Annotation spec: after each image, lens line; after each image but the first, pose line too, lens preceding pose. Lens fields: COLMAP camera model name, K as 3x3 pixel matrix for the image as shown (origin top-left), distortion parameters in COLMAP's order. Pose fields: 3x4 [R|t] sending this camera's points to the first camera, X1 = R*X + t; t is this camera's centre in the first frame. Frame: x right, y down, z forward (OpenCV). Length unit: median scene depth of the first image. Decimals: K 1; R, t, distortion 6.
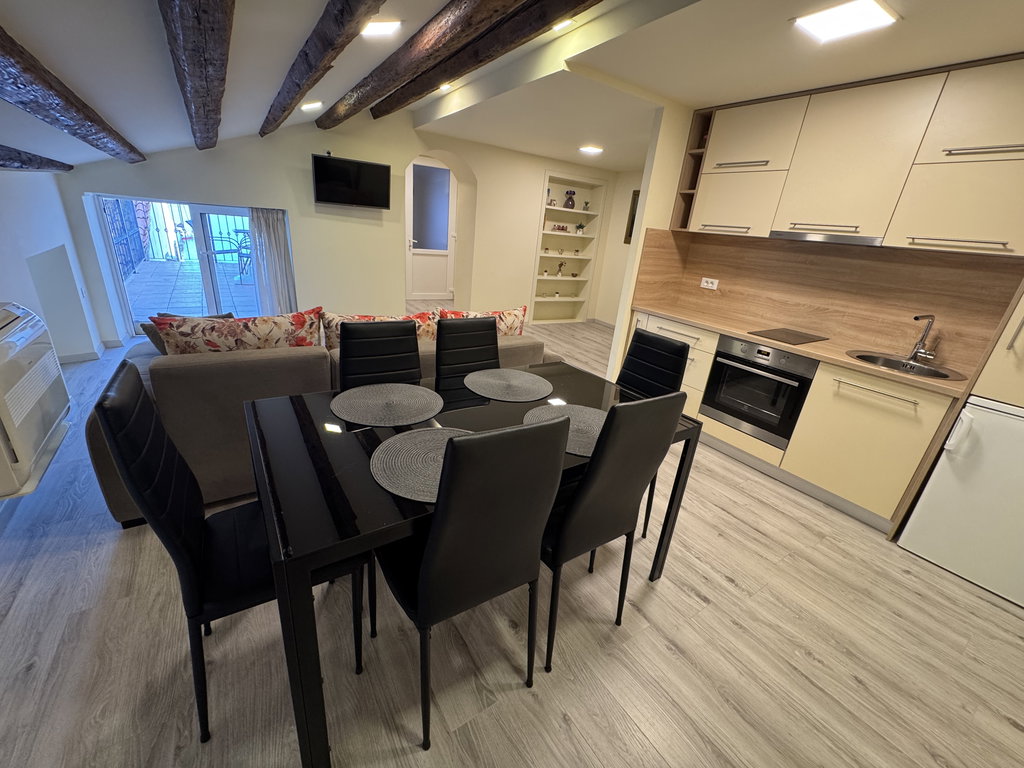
lens RADIAL K [[411.5, 0, 513.2], [0, 411.5, 380.3], [0, 0, 1]] dist [-0.000384, 0.000190]
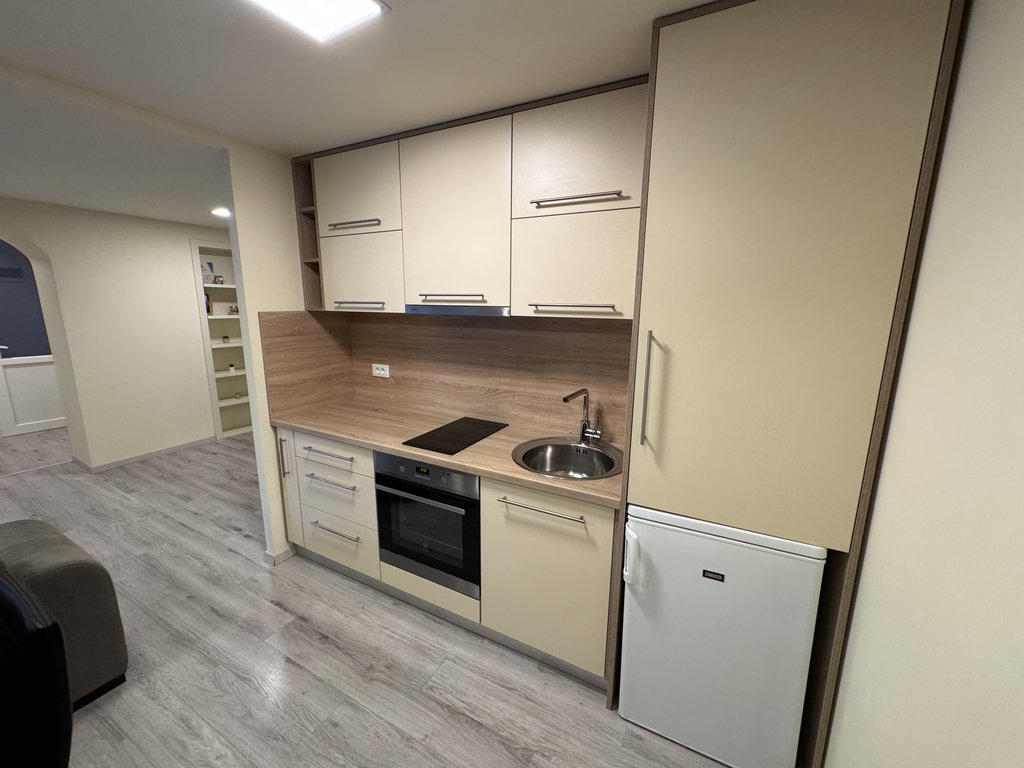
lens RADIAL K [[411.5, 0, 513.2], [0, 411.5, 380.3], [0, 0, 1]] dist [-0.000384, 0.000190]
pose [[0.877188, -0.171317, 0.448543, 0.423820], [0.234681, 0.967967, -0.089244, -0.109944], [-0.418886, 0.183548, 0.889294, 0.256007]]
